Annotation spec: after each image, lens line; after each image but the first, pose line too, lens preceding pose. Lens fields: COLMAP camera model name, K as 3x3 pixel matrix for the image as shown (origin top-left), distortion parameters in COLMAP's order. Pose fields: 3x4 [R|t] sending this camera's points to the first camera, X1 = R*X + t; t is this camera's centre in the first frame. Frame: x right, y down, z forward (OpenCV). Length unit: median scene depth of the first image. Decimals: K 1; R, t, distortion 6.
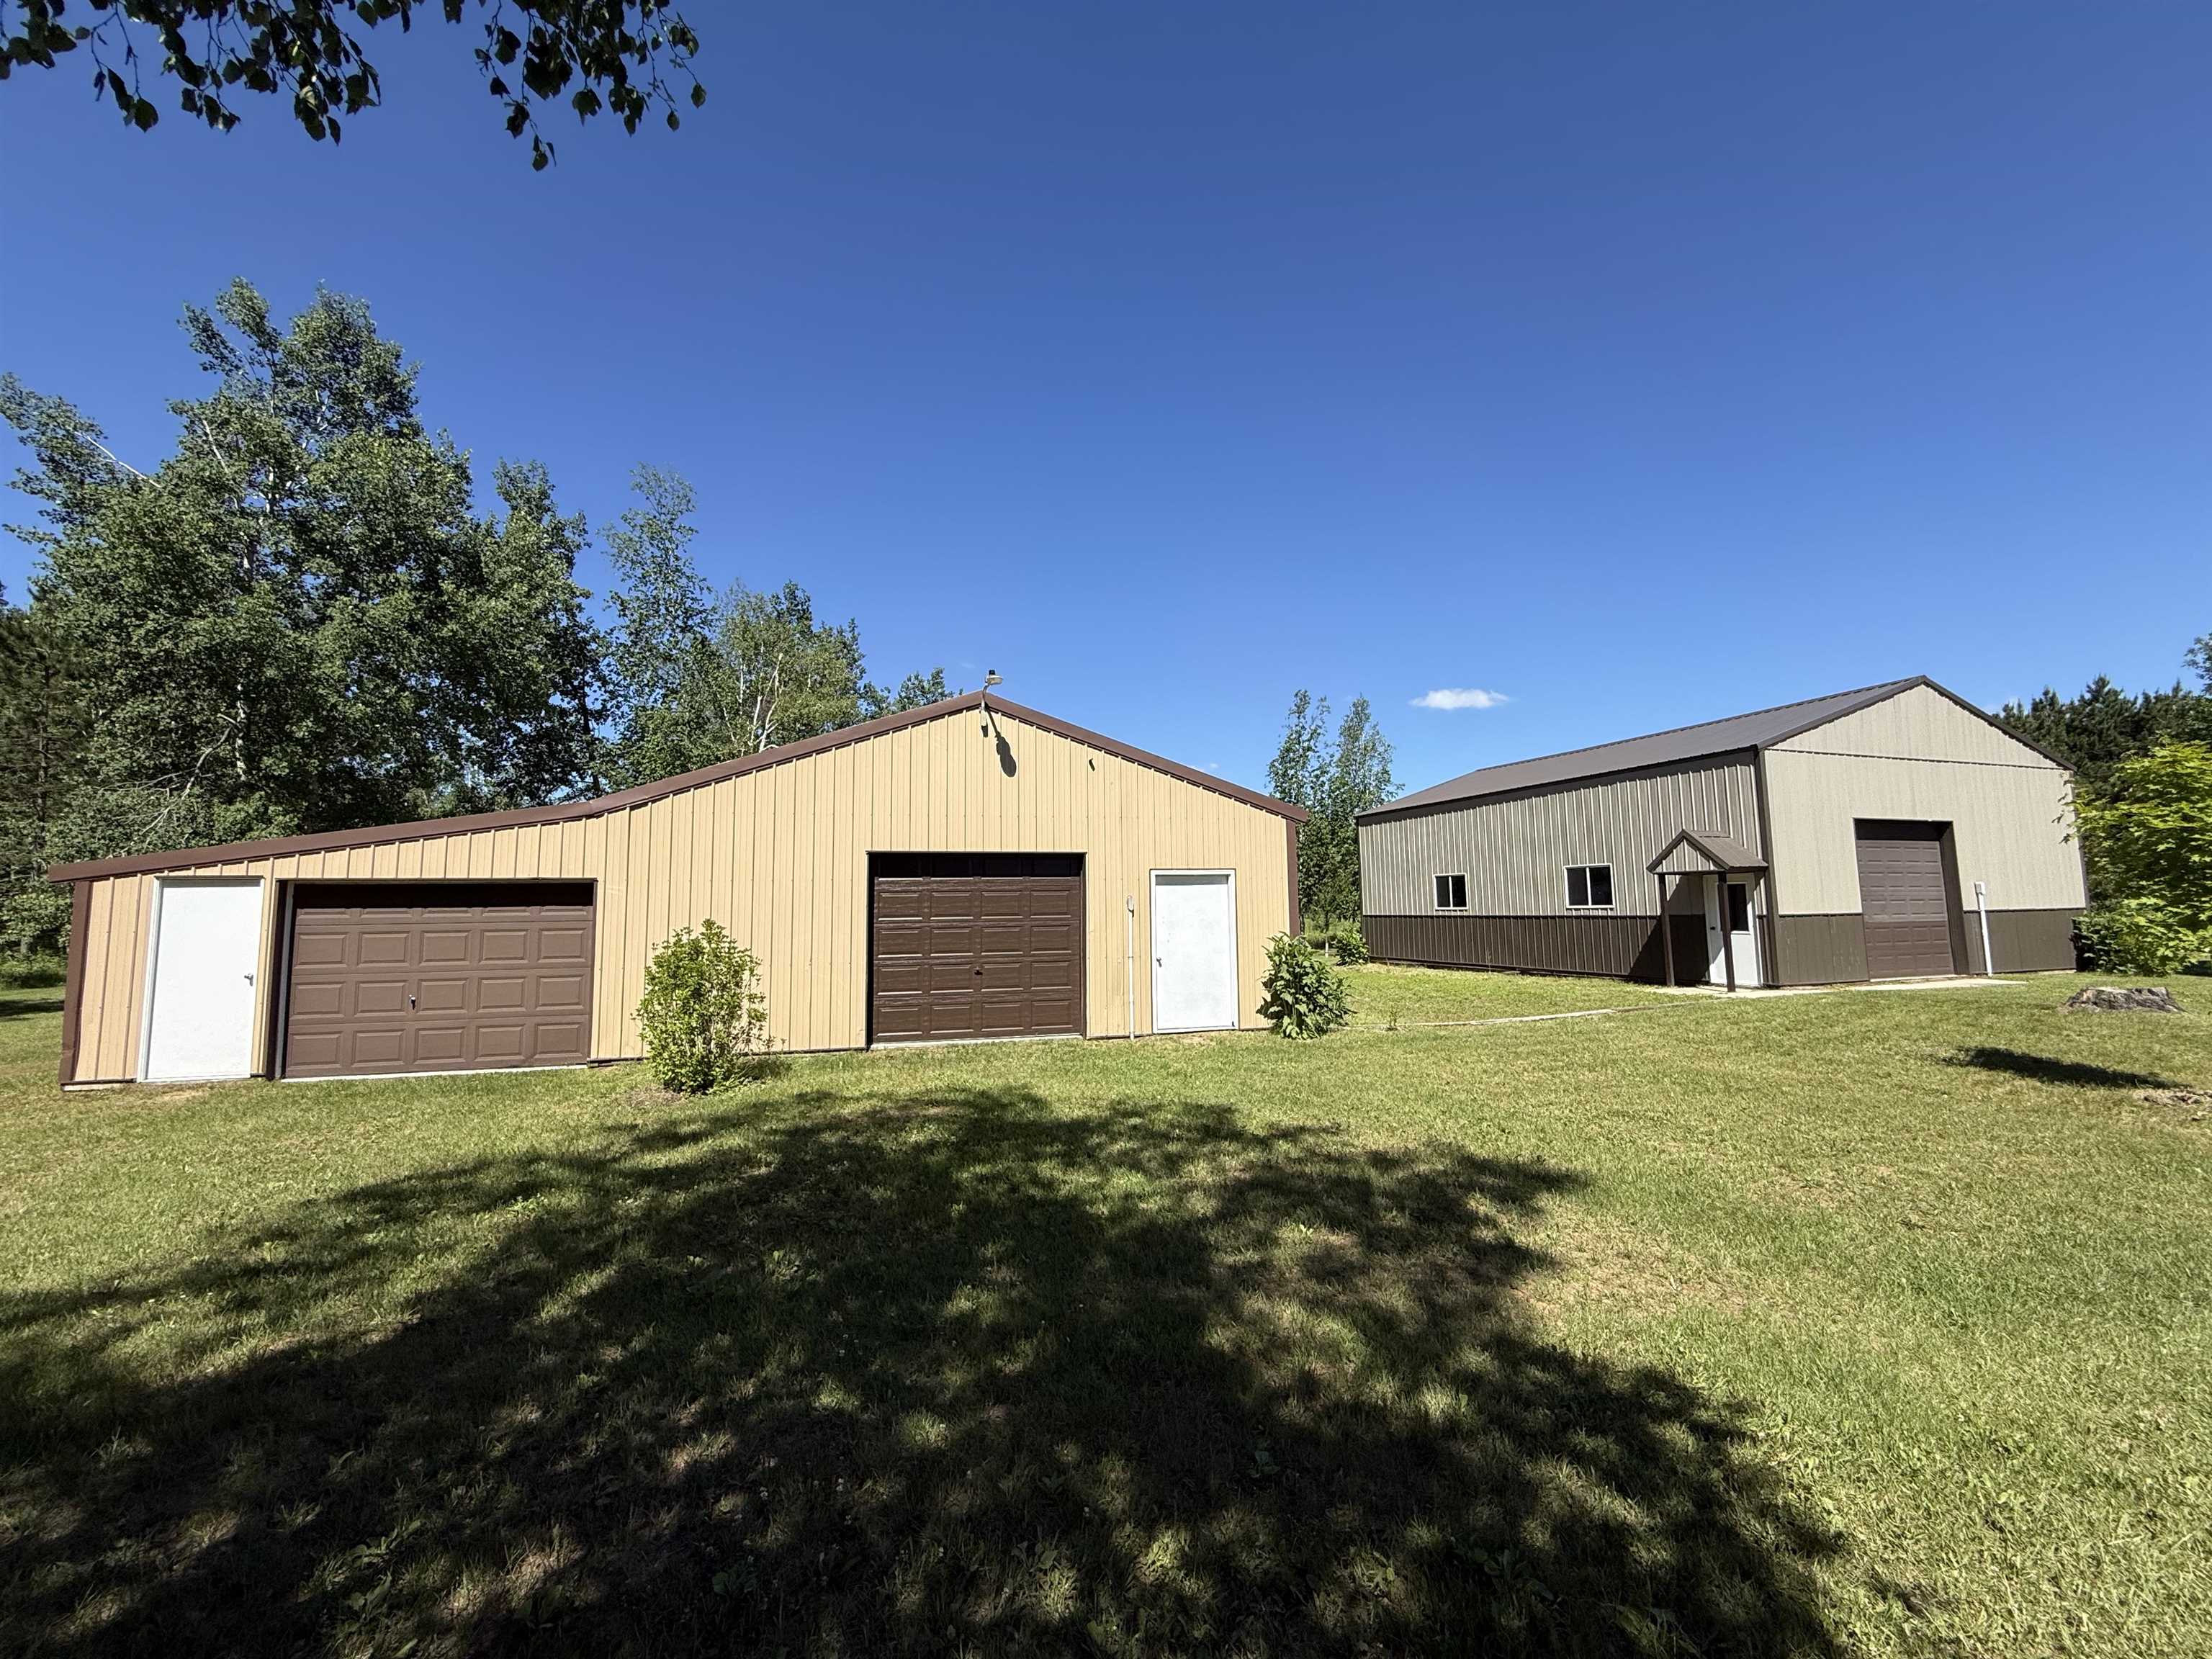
lens RADIAL K [[879.8, 0, 1099.6], [0, 879.8, 828.8], [0, 0, 1]] dist [-0.002832, 0.000323]
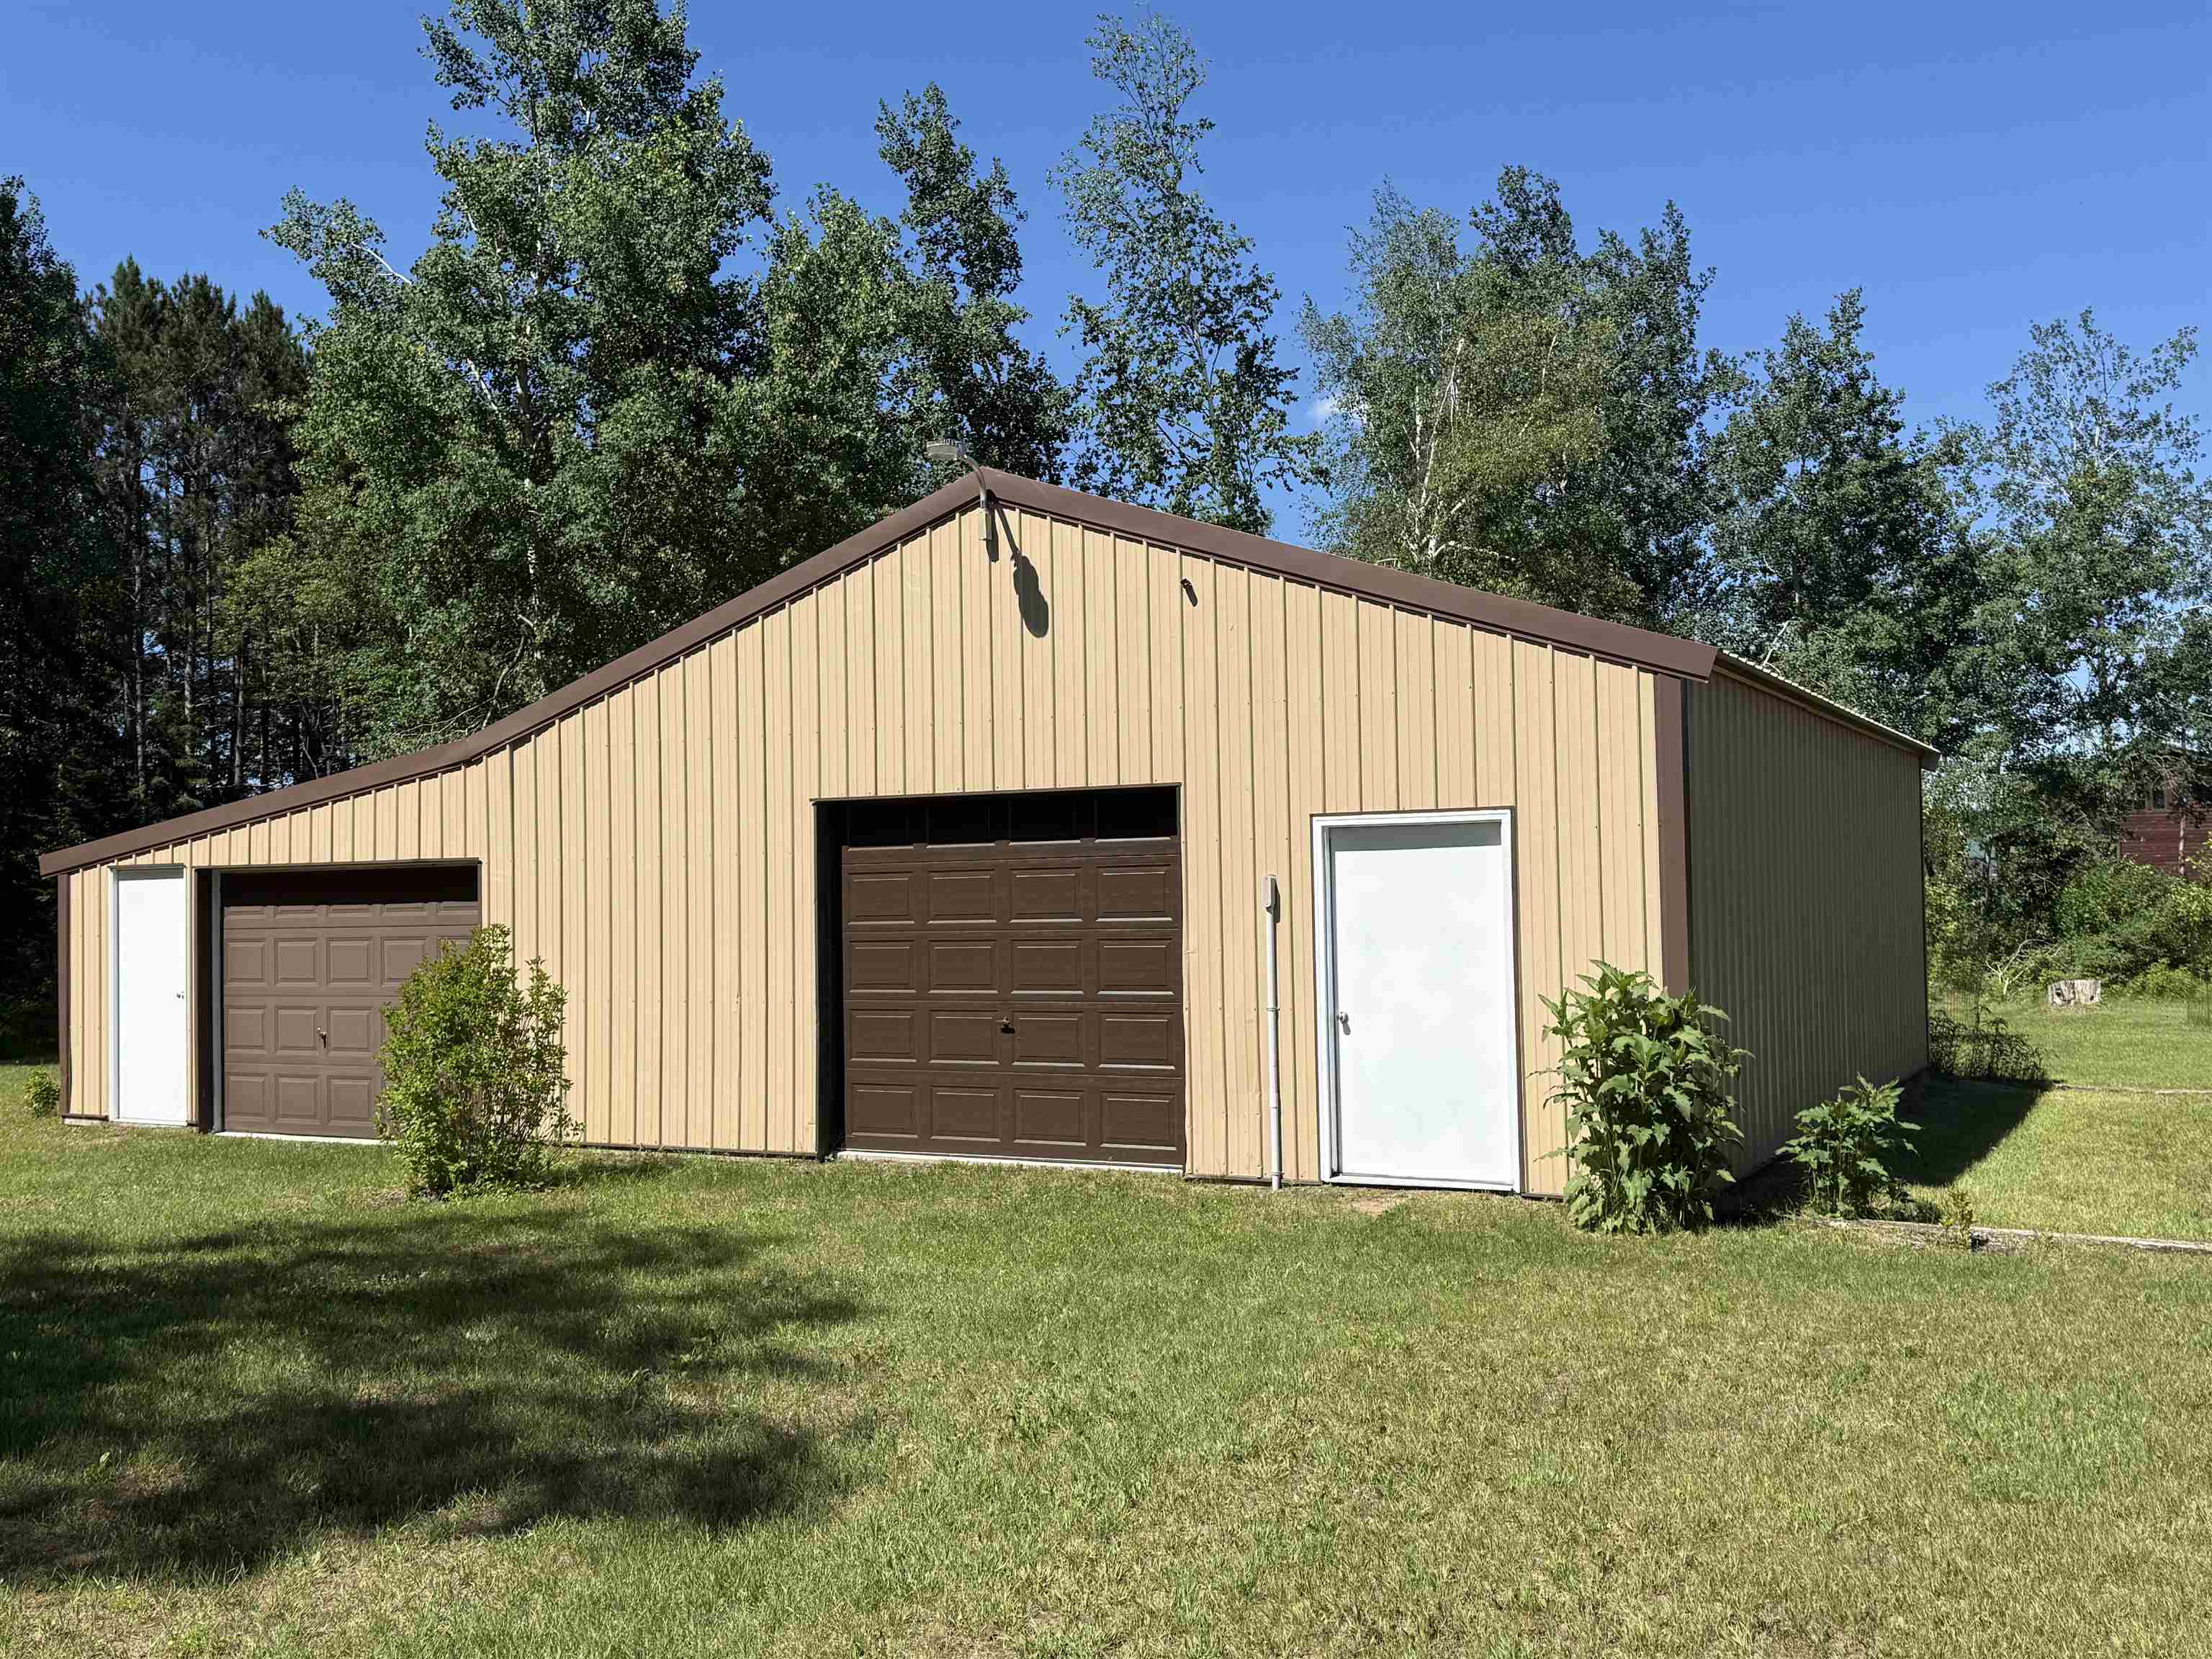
lens RADIAL K [[2009.9, 0, 1110.0], [0, 2009.9, 832.8], [0, 0, 1]] dist [0.012980, 0.000000]
pose [[0.757474, -0.021607, -0.652507, 0.677354], [0.069721, 0.996414, 0.047942, -0.001080], [0.649131, -0.081809, 0.756264, 0.173364]]
